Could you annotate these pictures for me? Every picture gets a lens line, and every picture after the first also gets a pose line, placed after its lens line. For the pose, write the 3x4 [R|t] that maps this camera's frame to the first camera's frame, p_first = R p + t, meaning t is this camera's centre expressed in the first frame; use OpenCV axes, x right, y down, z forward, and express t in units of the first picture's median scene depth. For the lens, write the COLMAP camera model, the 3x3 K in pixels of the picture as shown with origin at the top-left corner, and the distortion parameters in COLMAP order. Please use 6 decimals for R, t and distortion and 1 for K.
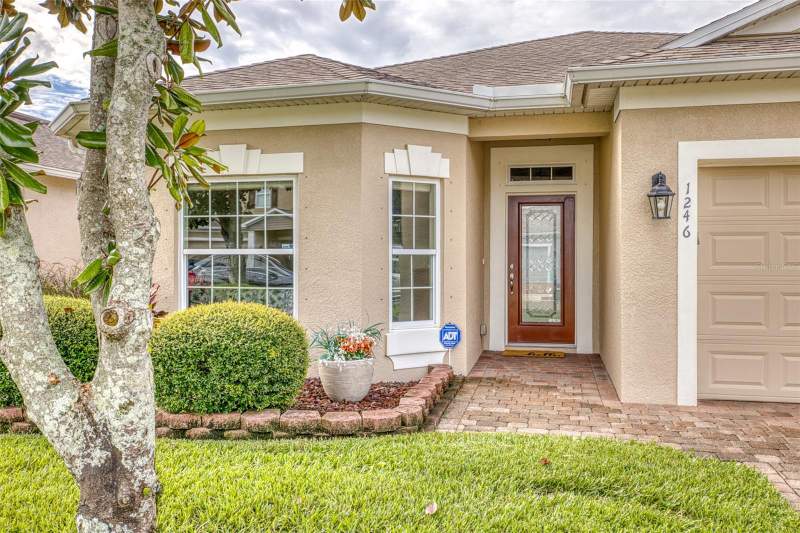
lens RADIAL K [[718.5, 0, 397.2], [0, 718.5, 259.5], [0, 0, 1]] dist [0.024181, 0.006597]
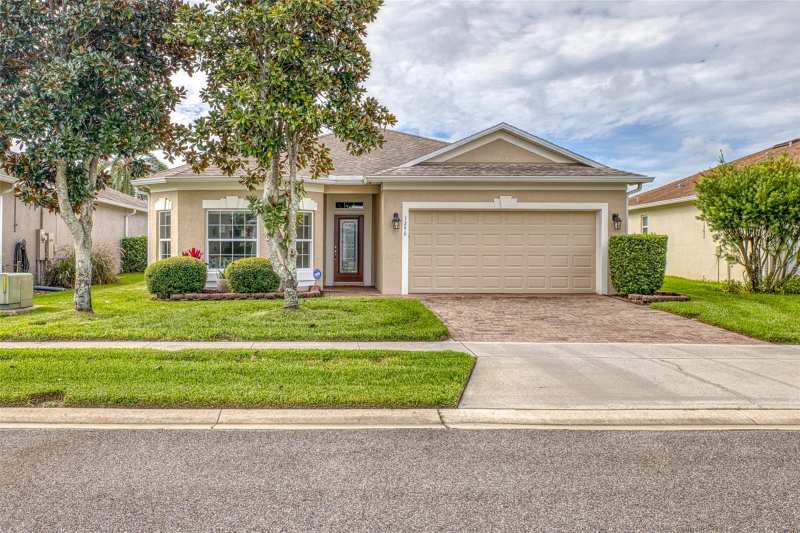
lens RADIAL K [[852.3, 0, 398.8], [0, 852.3, 264.7], [0, 0, 1]] dist [-0.004101, 0.000000]
pose [[0.950634, -0.004802, 0.310278, -0.572093], [-0.001032, 0.999826, 0.018635, 0.018837], [-0.310313, -0.018035, 0.950463, -1.882075]]
